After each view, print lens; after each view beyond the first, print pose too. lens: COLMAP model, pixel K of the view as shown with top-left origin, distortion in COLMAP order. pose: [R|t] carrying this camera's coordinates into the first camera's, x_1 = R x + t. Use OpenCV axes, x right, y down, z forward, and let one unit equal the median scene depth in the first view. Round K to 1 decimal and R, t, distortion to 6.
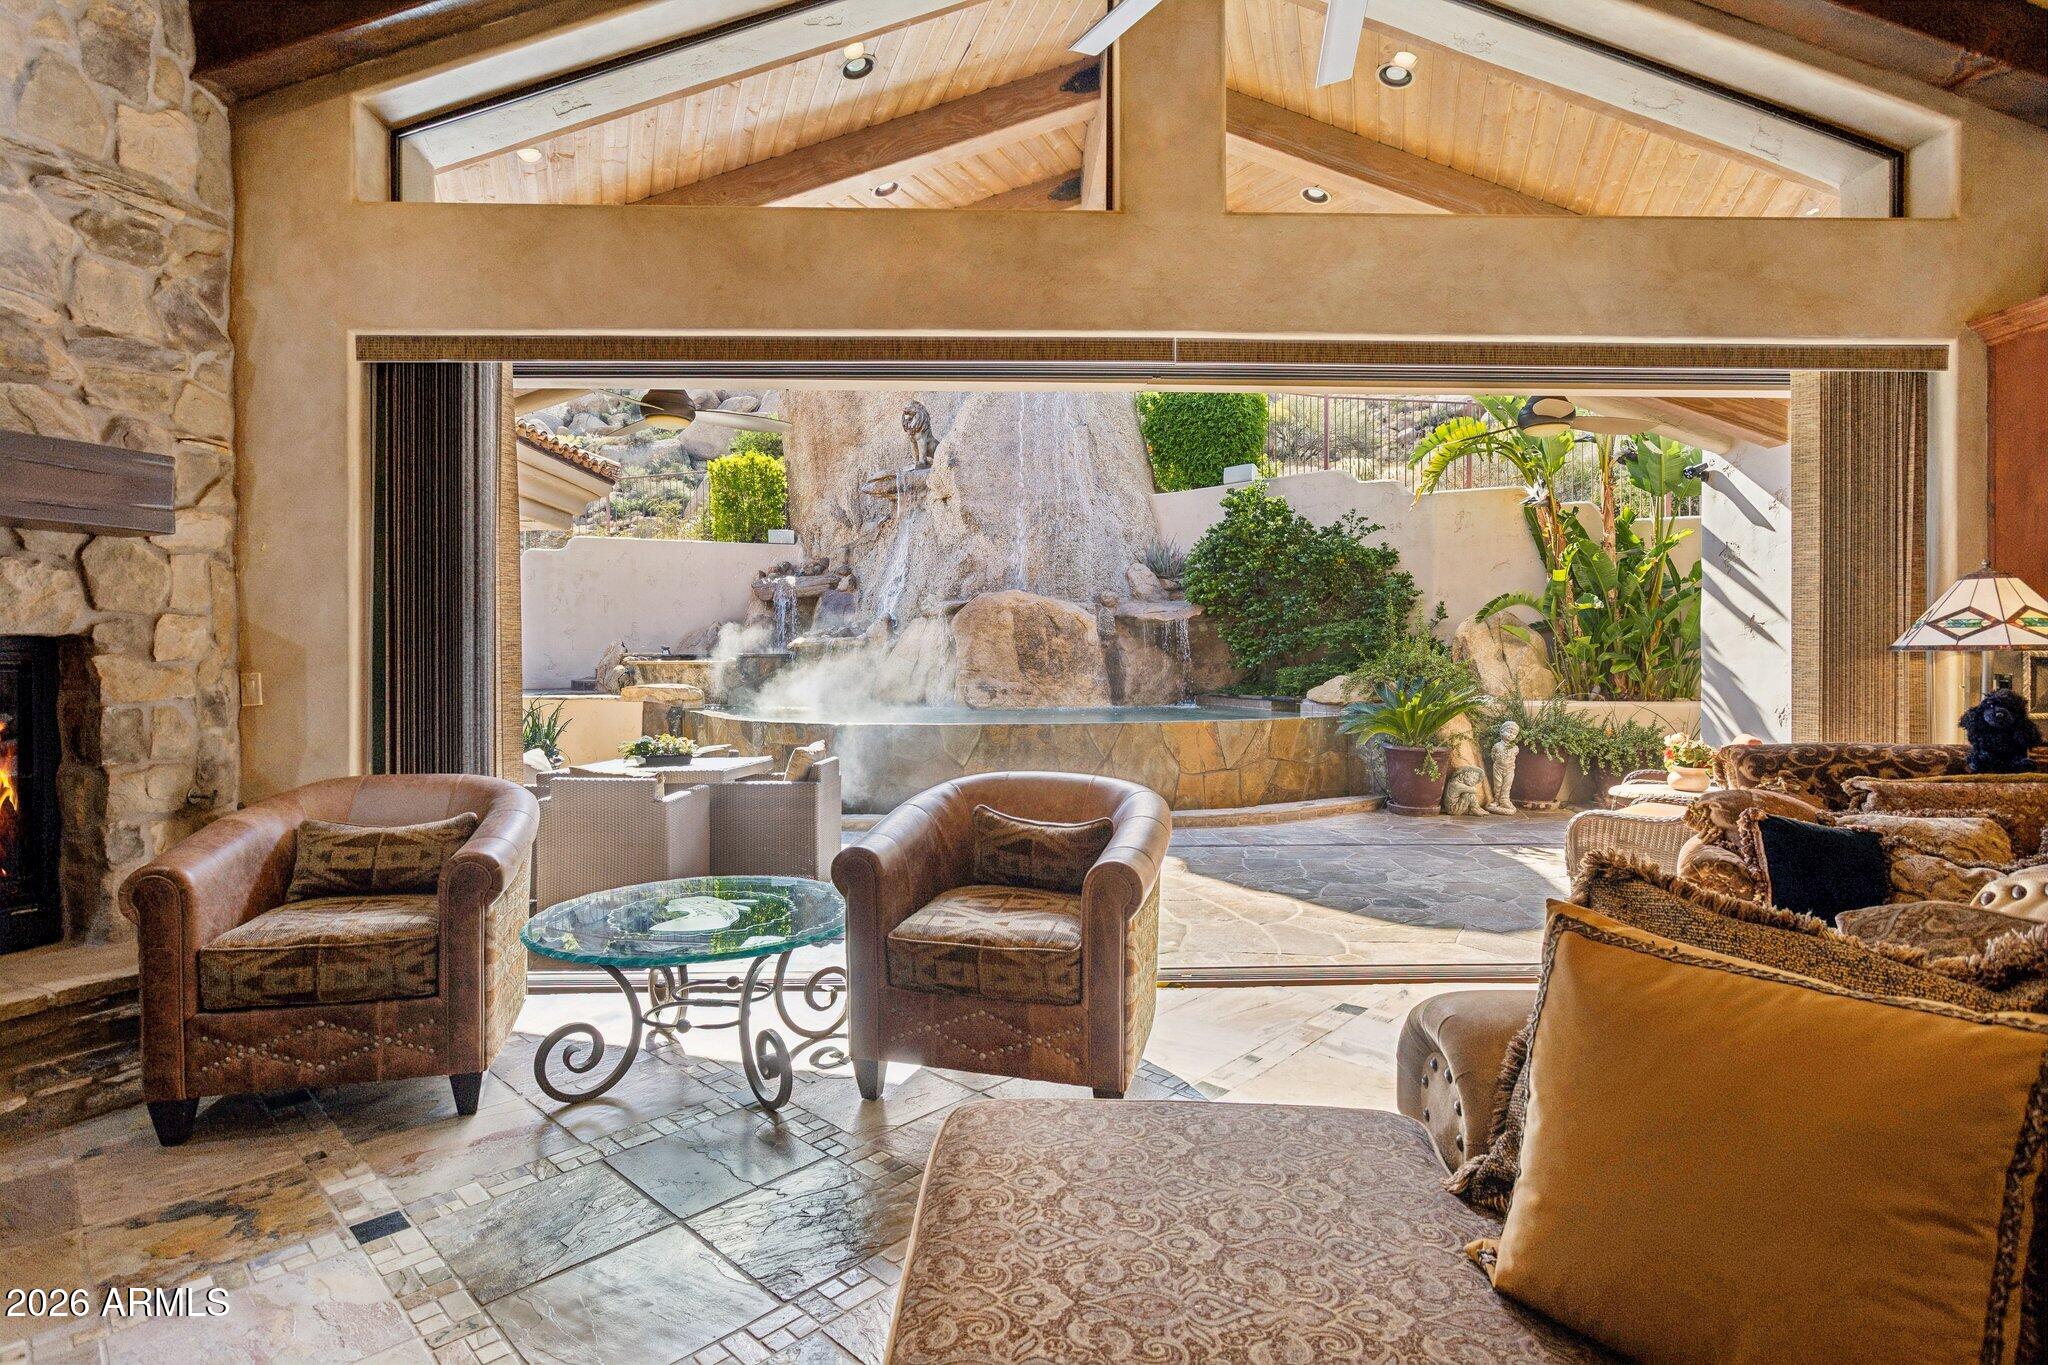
lens RADIAL K [[1000.3, 0, 1018.7], [0, 1000.3, 677.2], [0, 0, 1]] dist [-0.011268, 0.001370]
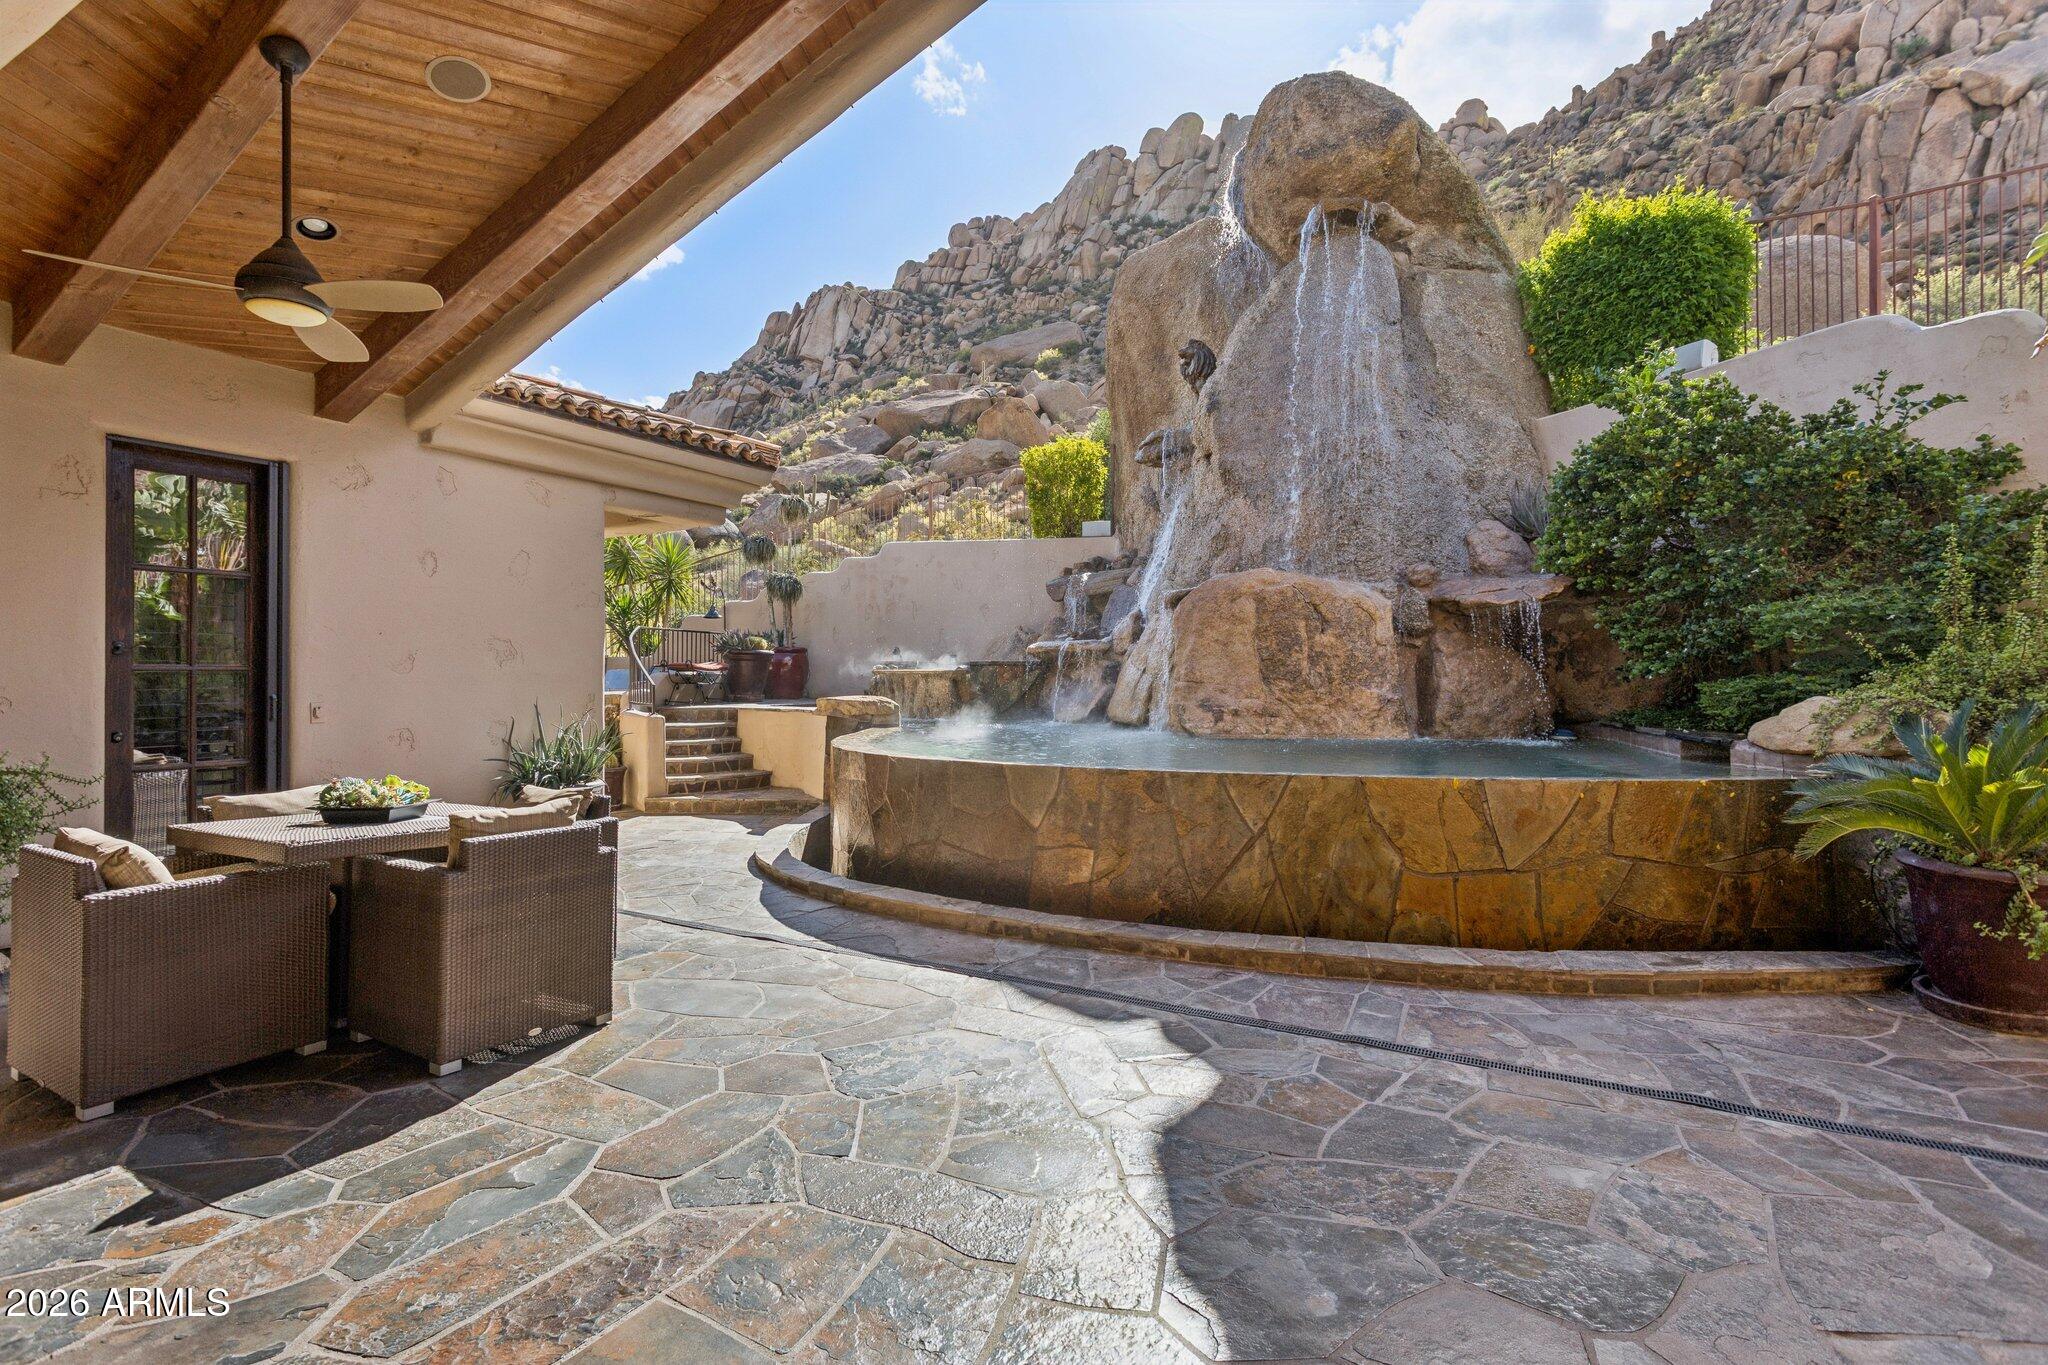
lens RADIAL K [[957.3, 0, 1027.1], [0, 957.3, 669.5], [0, 0, 1]] dist [0.005200, 0.000851]
pose [[0.865710, -0.001519, -0.500543, 0.212250], [-0.006349, 0.999882, -0.014015, -0.005787], [0.500505, 0.015311, 0.865598, 0.372177]]
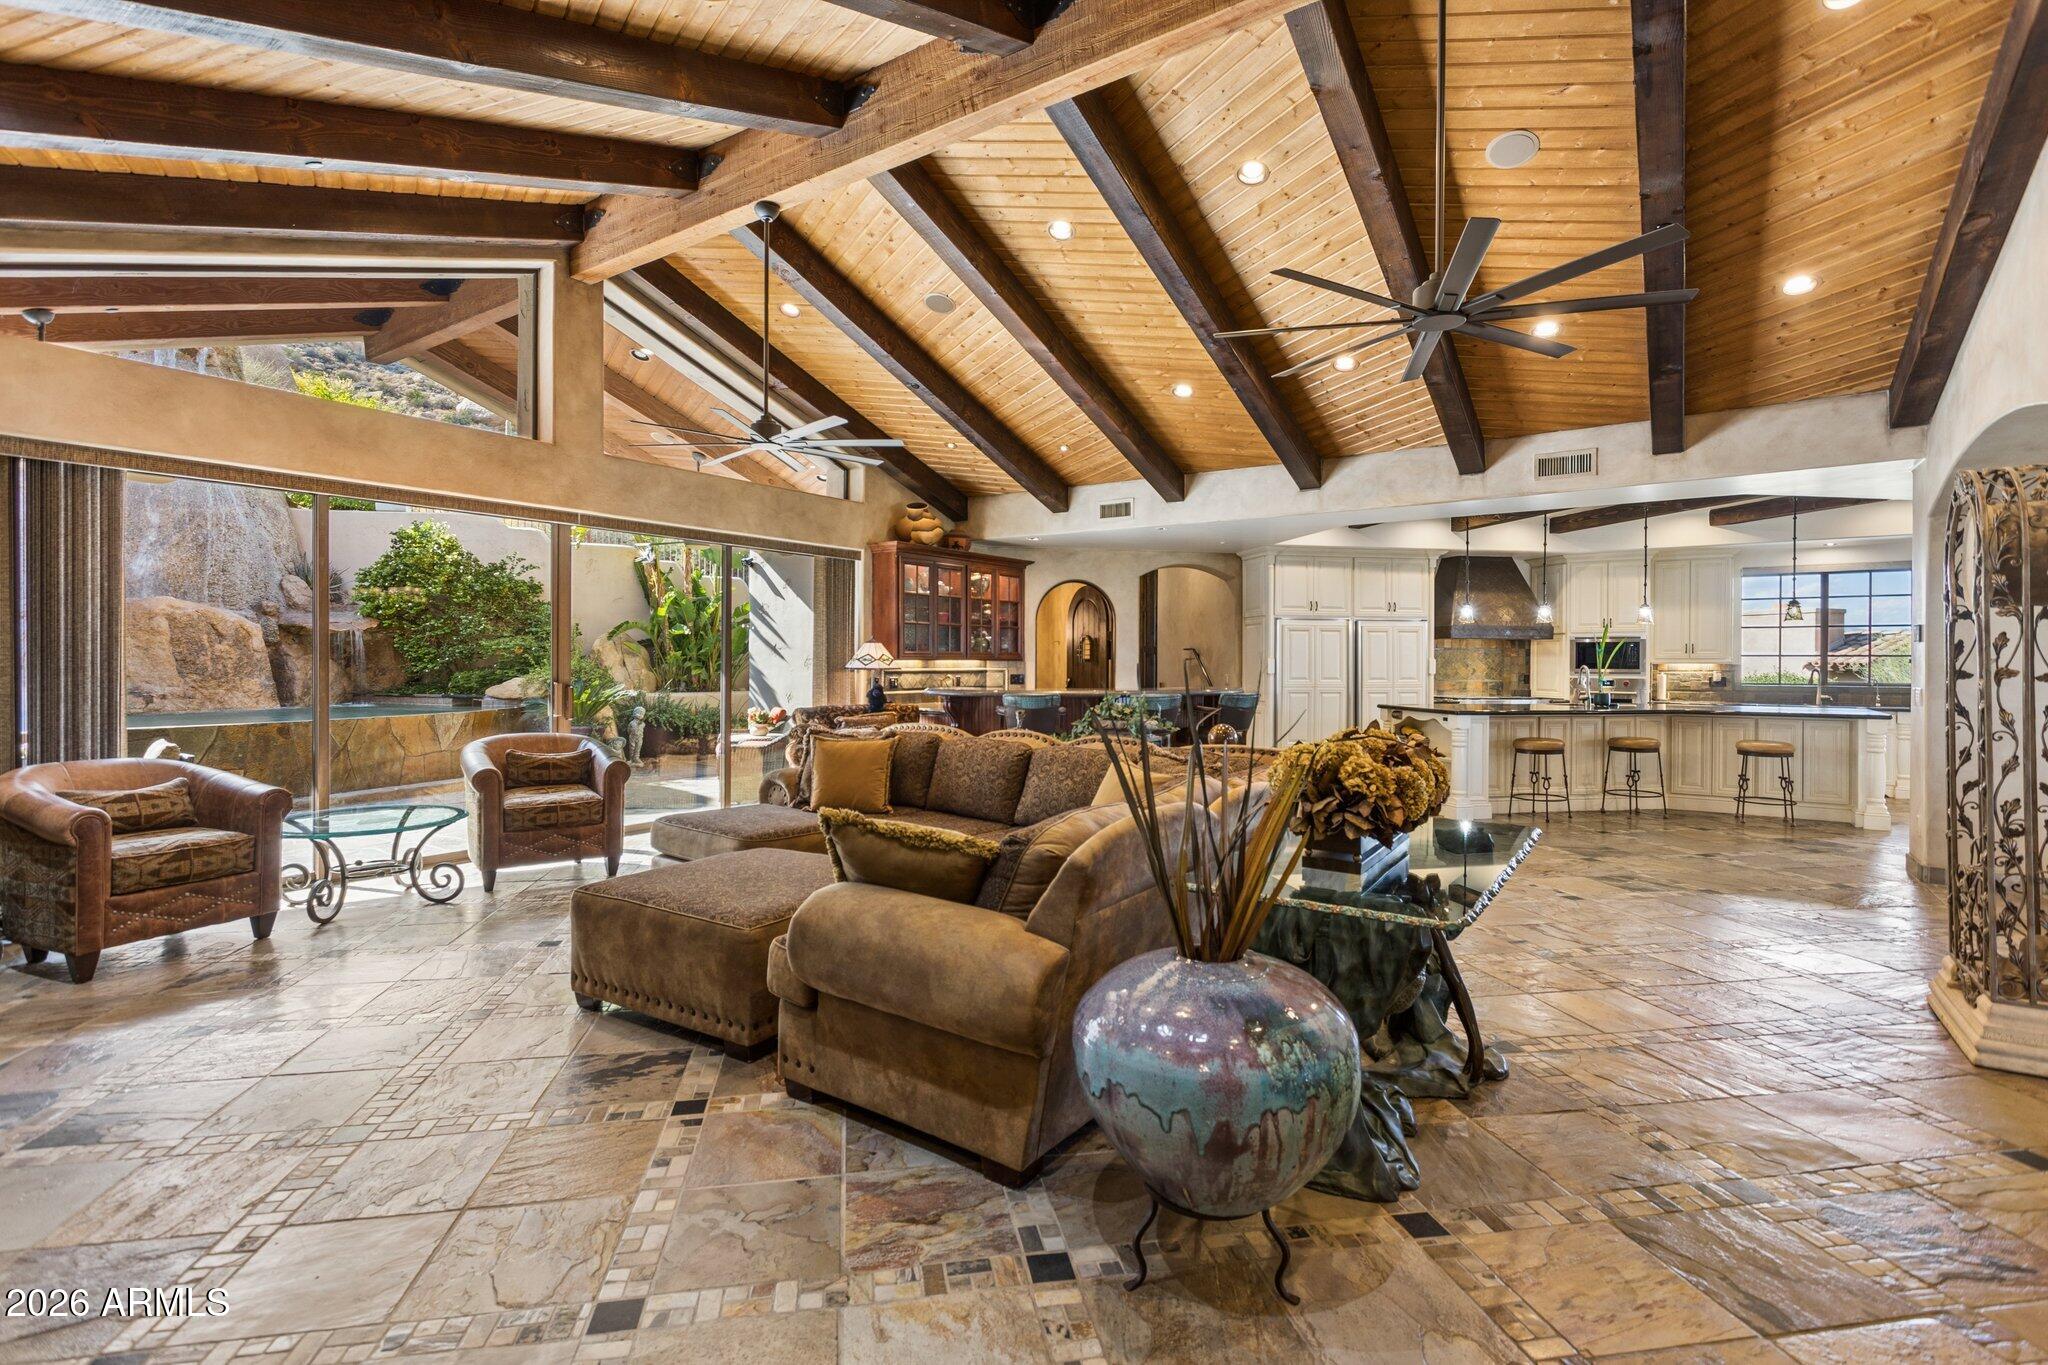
lens RADIAL K [[957.3, 0, 1009.8], [0, 957.3, 664.8], [0, 0, 1]] dist [0.005200, 0.000851]
pose [[0.593389, 0.000304, 0.804916, -0.314726], [0.006549, 0.999965, -0.005206, -0.007859], [-0.804889, 0.008360, 0.593366, -0.297397]]
